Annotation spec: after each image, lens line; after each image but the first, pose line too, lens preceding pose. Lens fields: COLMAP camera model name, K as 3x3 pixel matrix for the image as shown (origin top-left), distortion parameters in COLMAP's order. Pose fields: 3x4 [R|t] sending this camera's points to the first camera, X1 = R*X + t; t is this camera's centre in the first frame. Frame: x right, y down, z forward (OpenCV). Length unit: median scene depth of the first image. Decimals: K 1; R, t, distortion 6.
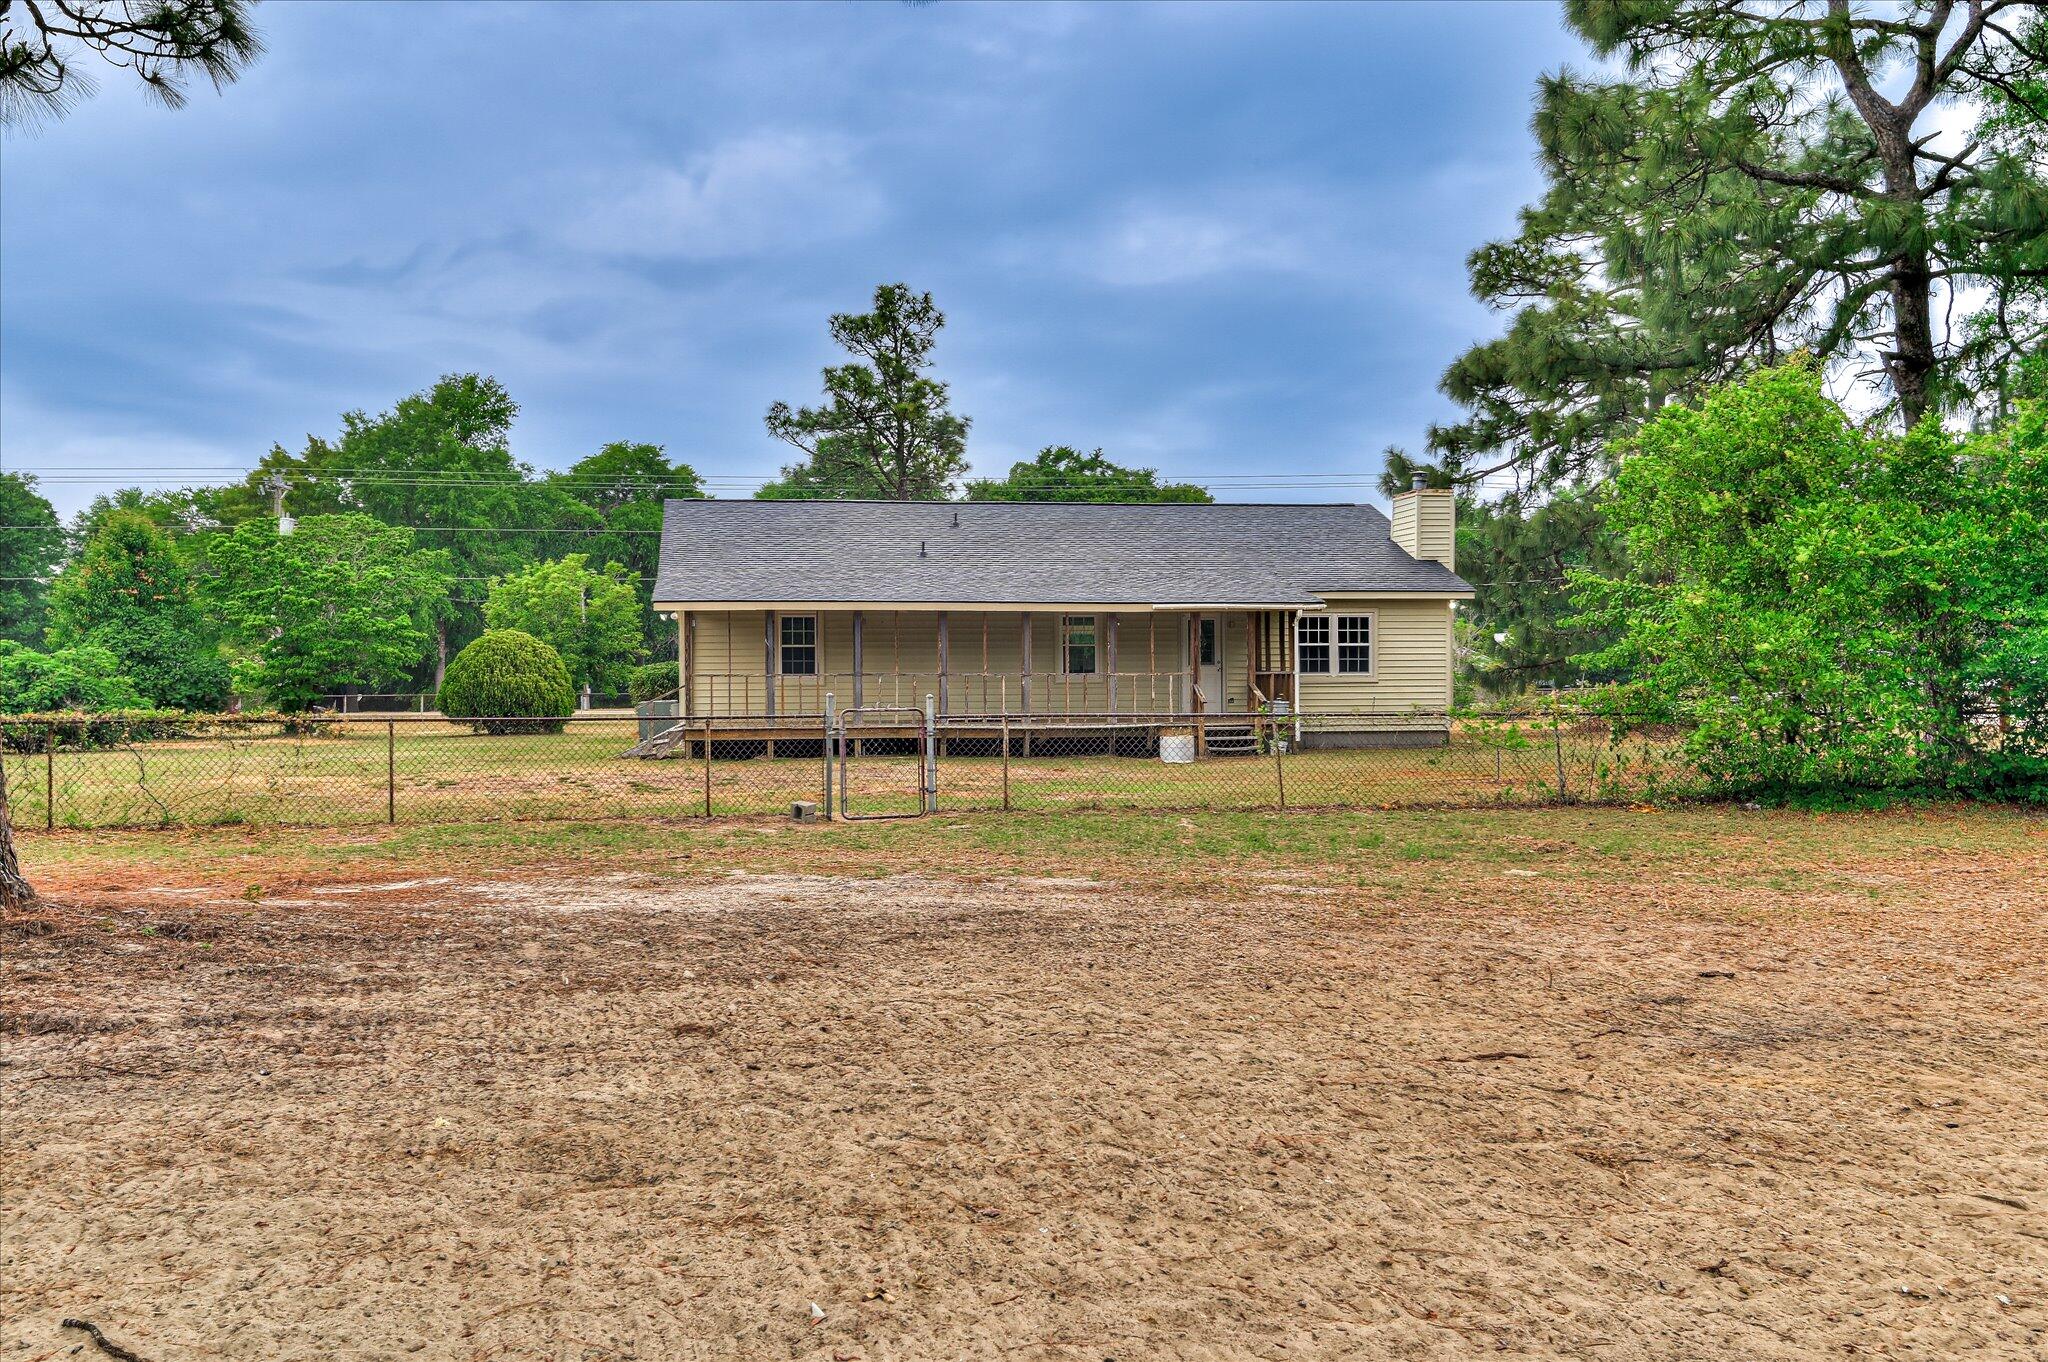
lens RADIAL K [[1908.2, 0, 1024.7], [0, 1908.2, 689.9], [0, 0, 1]] dist [0.061635, 0.004633]
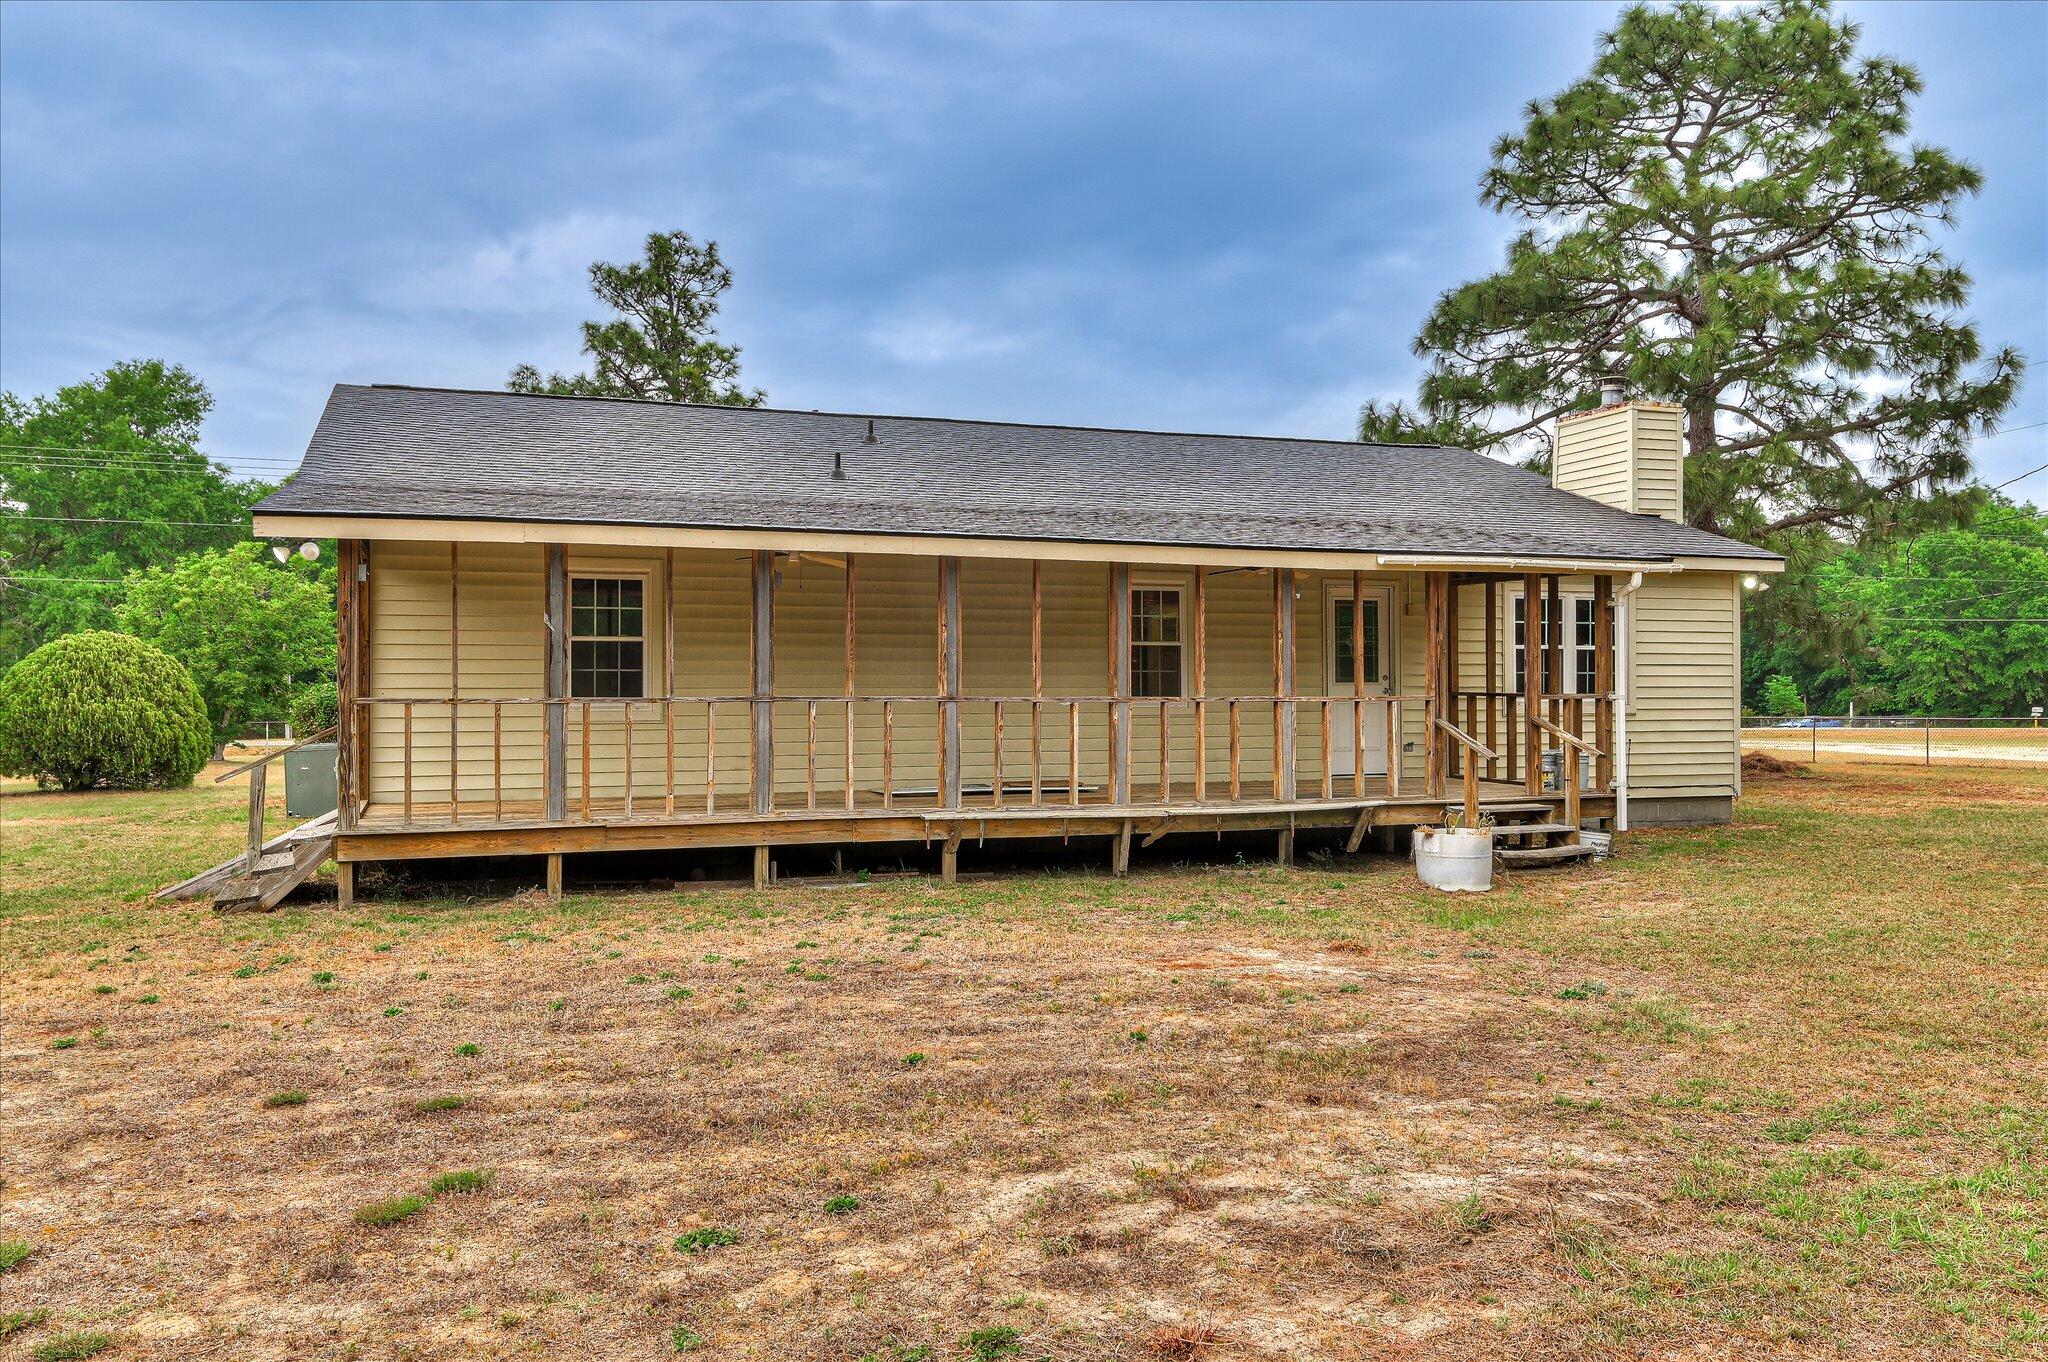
lens RADIAL K [[1575.6, 0, 1024.2], [0, 1575.6, 667.5], [0, 0, 1]] dist [0.031809, -0.005487]
pose [[0.982090, 0.005368, 0.188336, -0.068212], [0.000117, 0.999577, -0.029099, -0.003163], [-0.188413, 0.028600, 0.981673, 0.446301]]
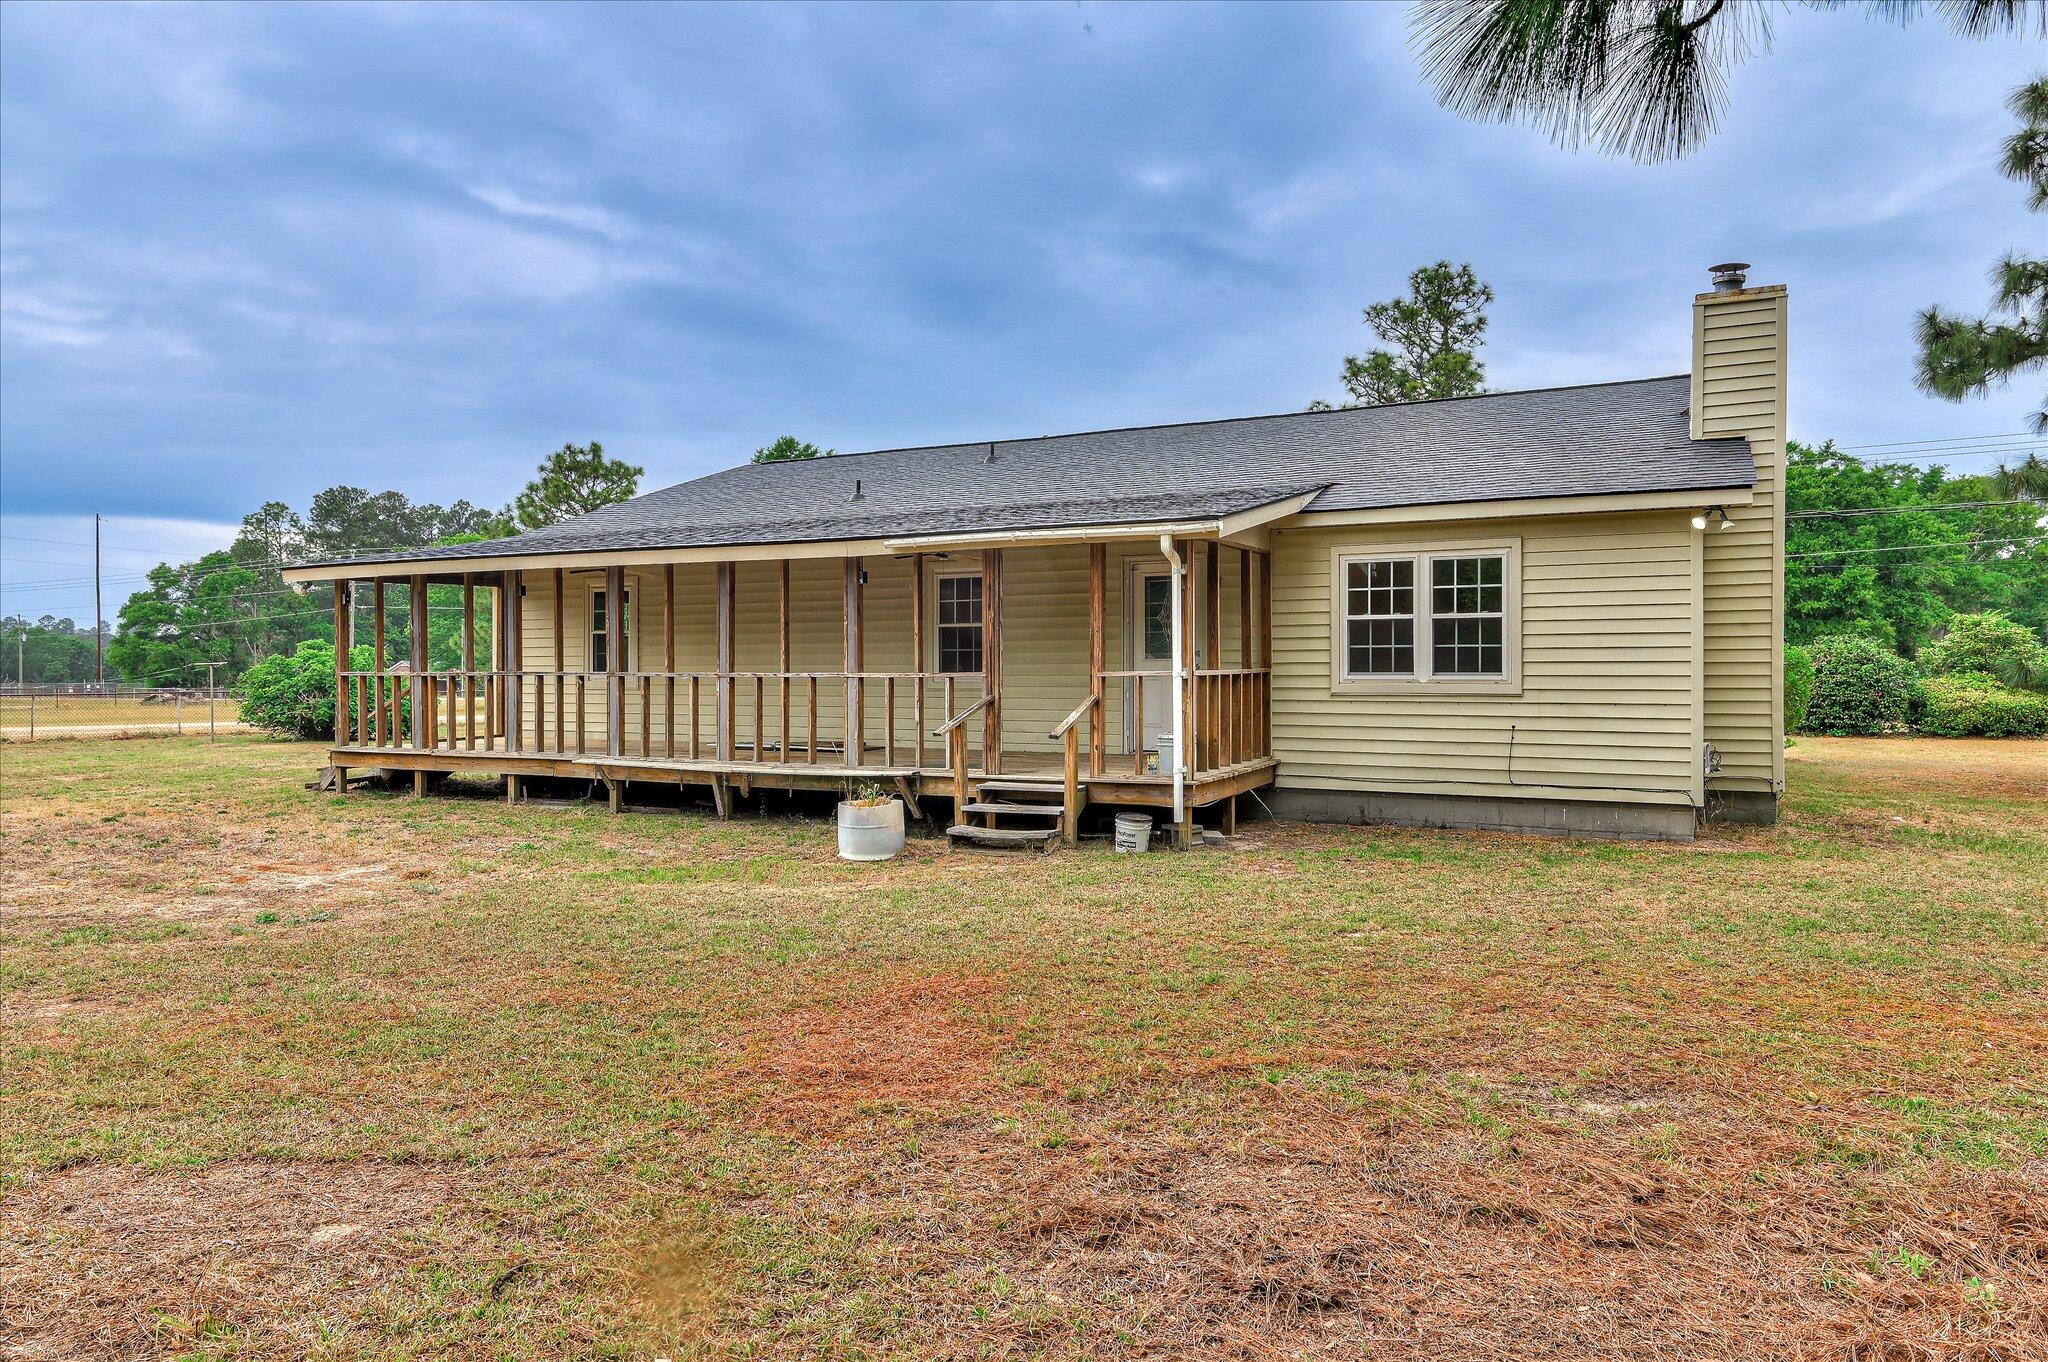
lens RADIAL K [[1308.5, 0, 1024.6], [0, 1308.5, 673.5], [0, 0, 1]] dist [0.005399, -0.001330]
pose [[0.815176, 0.005278, -0.579189, 0.214721], [-0.008688, 0.999957, -0.003115, -0.005629], [0.579148, 0.007571, 0.815187, 0.524128]]
